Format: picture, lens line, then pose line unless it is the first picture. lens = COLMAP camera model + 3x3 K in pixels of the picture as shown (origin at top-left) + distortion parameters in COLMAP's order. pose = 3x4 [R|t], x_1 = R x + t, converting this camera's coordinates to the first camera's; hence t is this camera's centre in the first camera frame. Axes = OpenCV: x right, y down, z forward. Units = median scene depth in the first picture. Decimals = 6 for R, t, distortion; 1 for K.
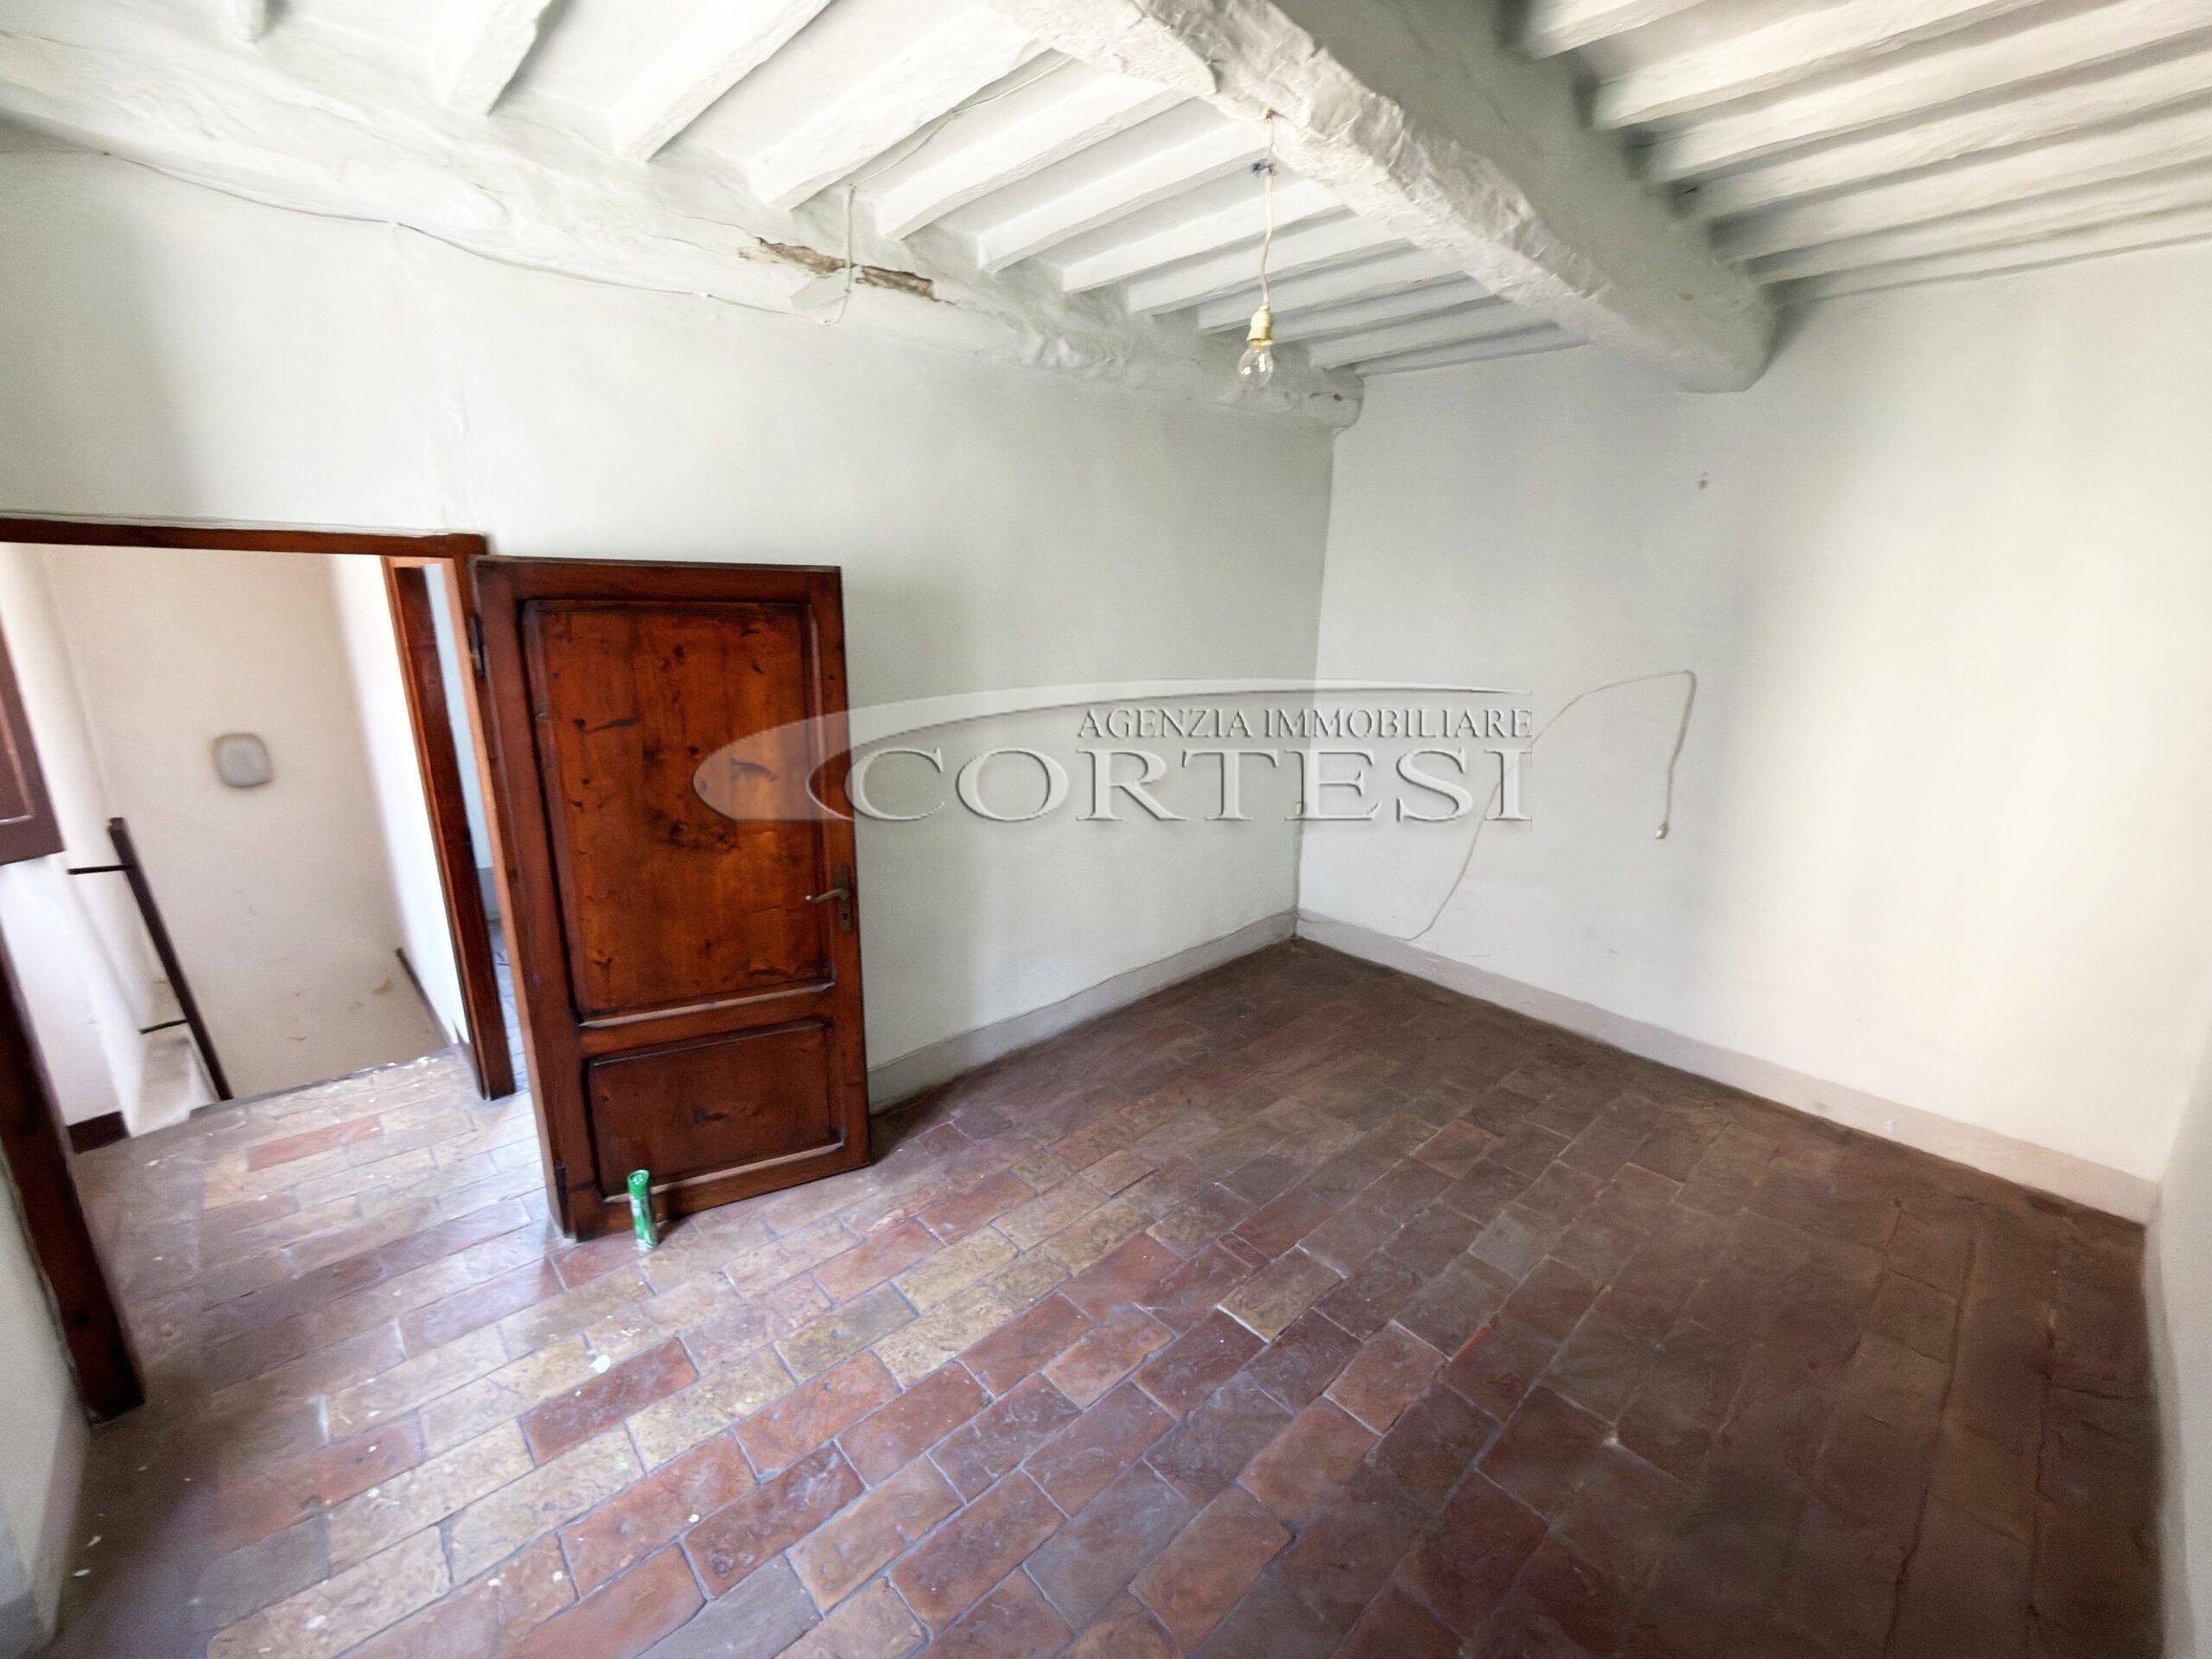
lens RADIAL K [[885.6, 0, 1110.2], [0, 885.6, 832.1], [0, 0, 1]] dist [0.000331, 0.000209]
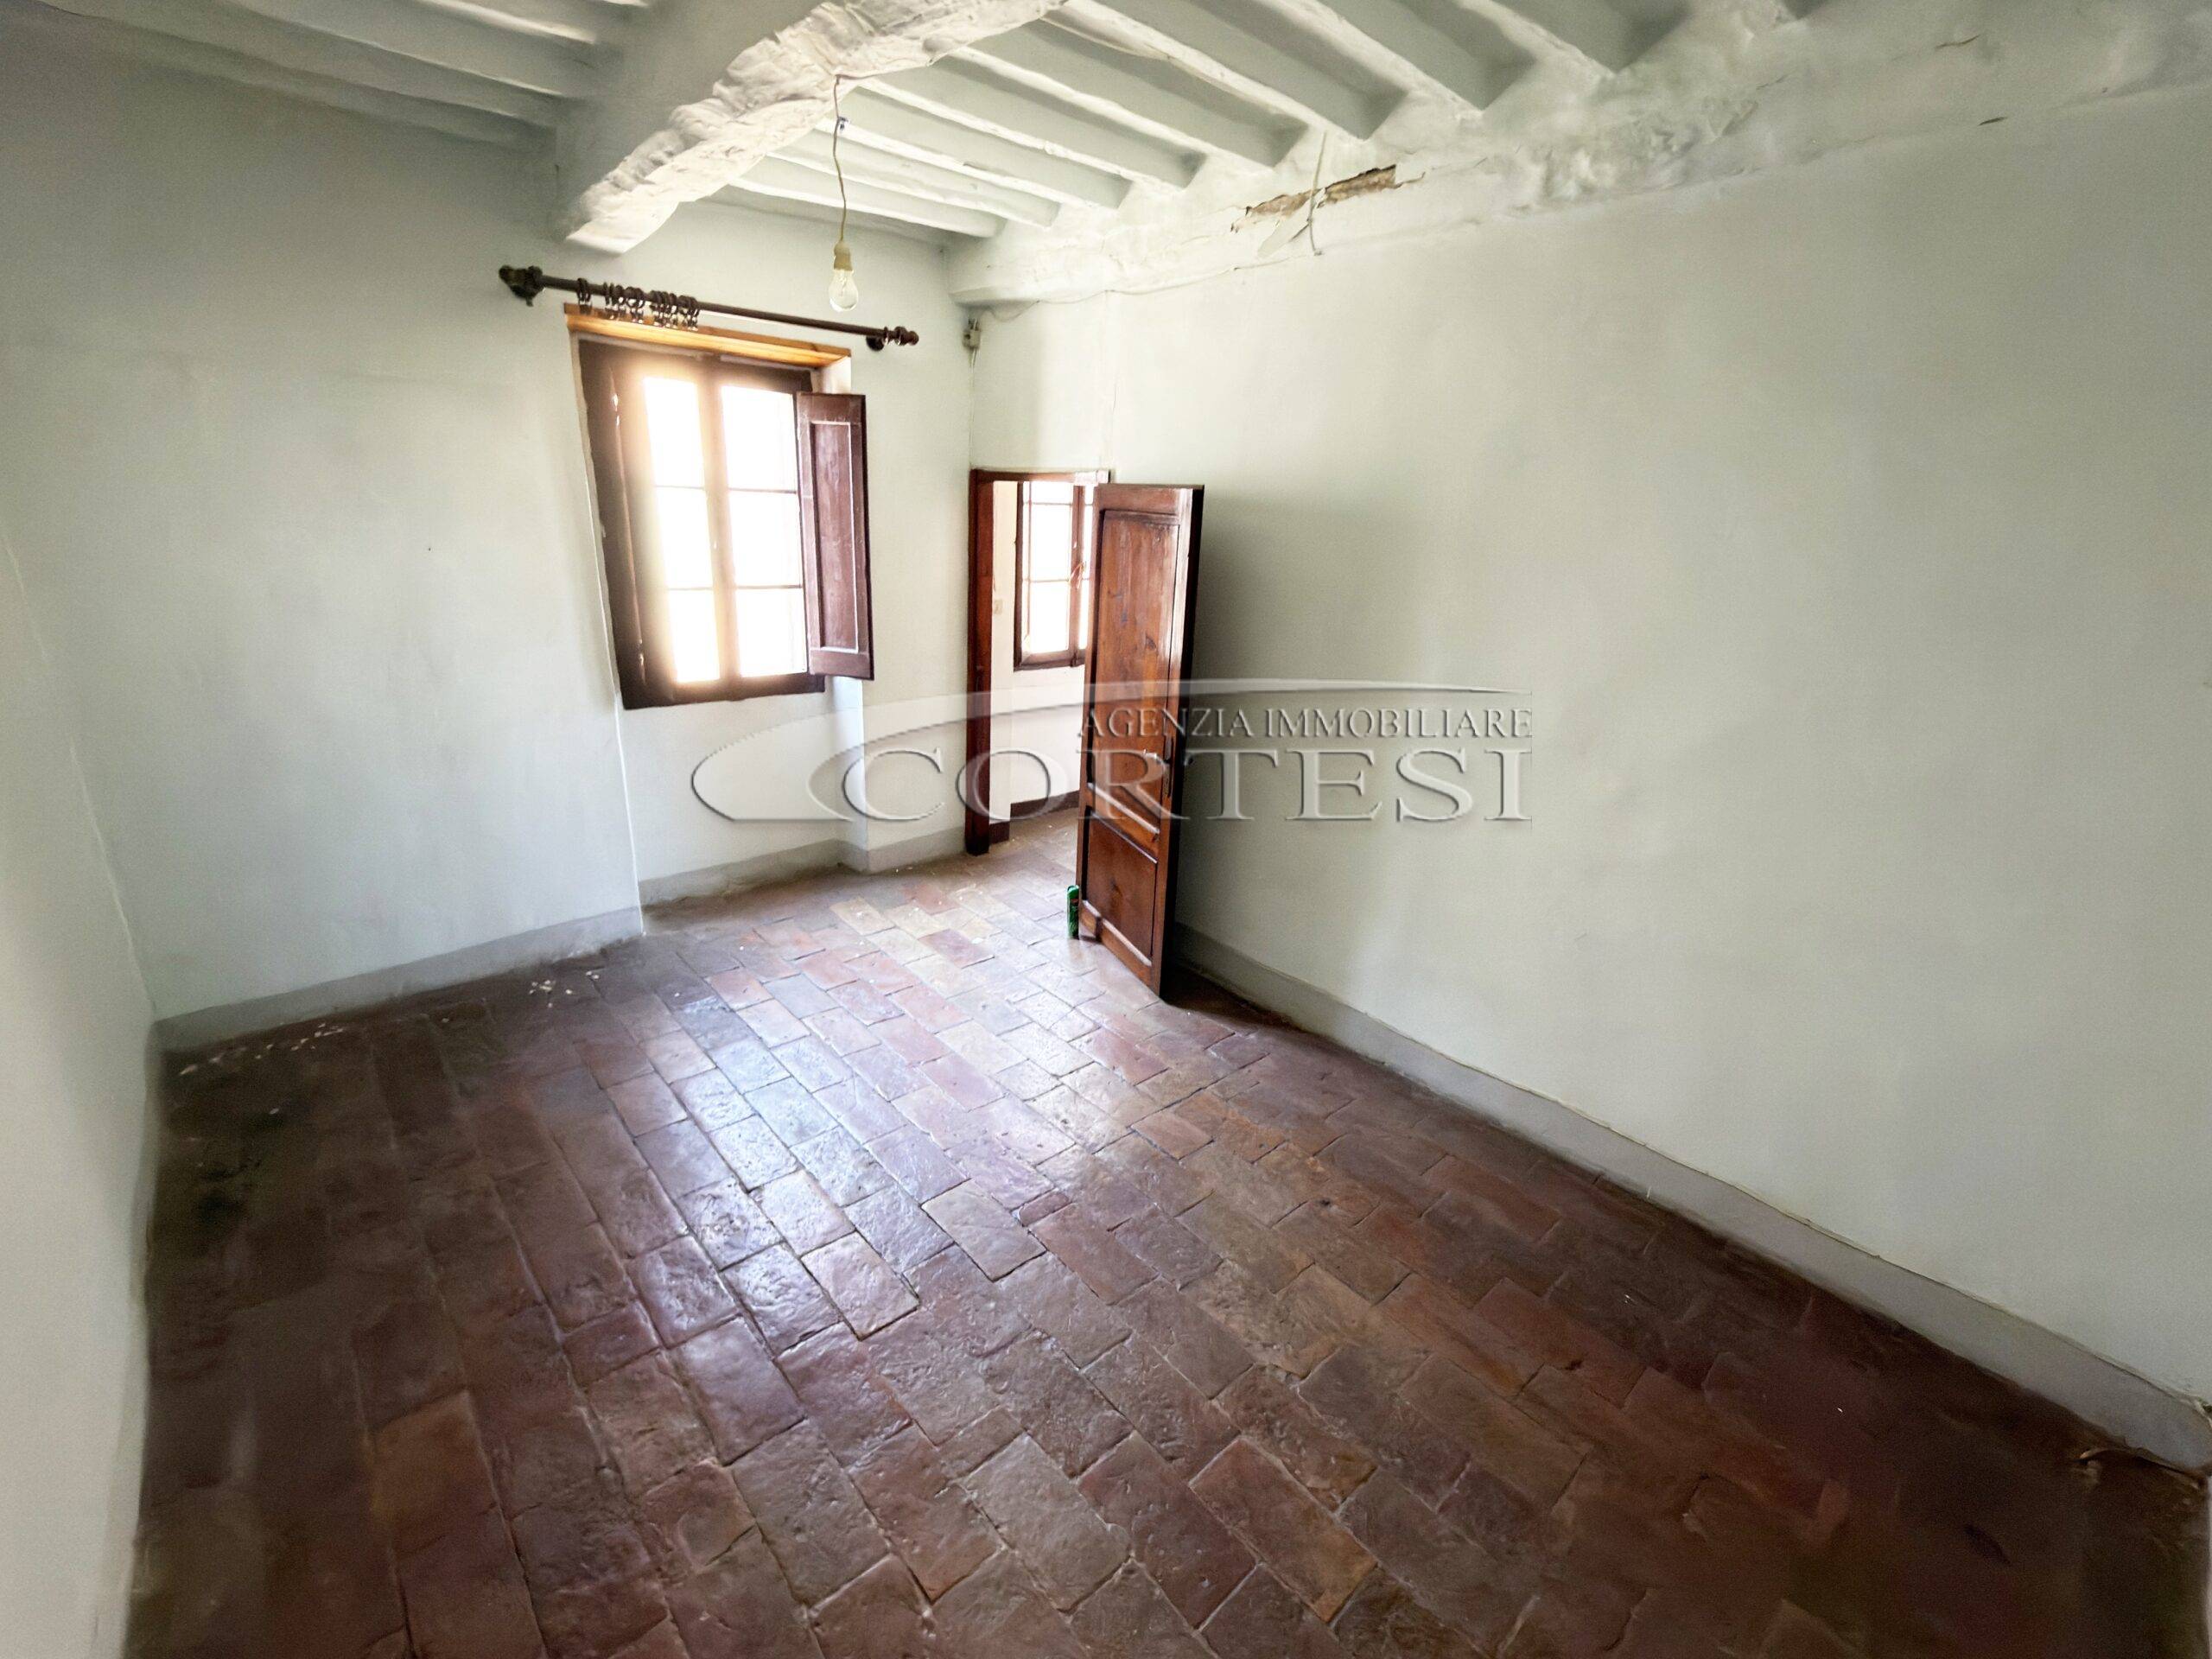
lens RADIAL K [[924.6, 0, 1106.0], [0, 924.6, 829.5], [0, 0, 1]] dist [0.000631, 0.000219]
pose [[-0.003176, 0.316671, -0.948530, 0.832801], [-0.306385, 0.902609, 0.302366, -0.181690], [0.951902, 0.291576, 0.094156, 0.745448]]
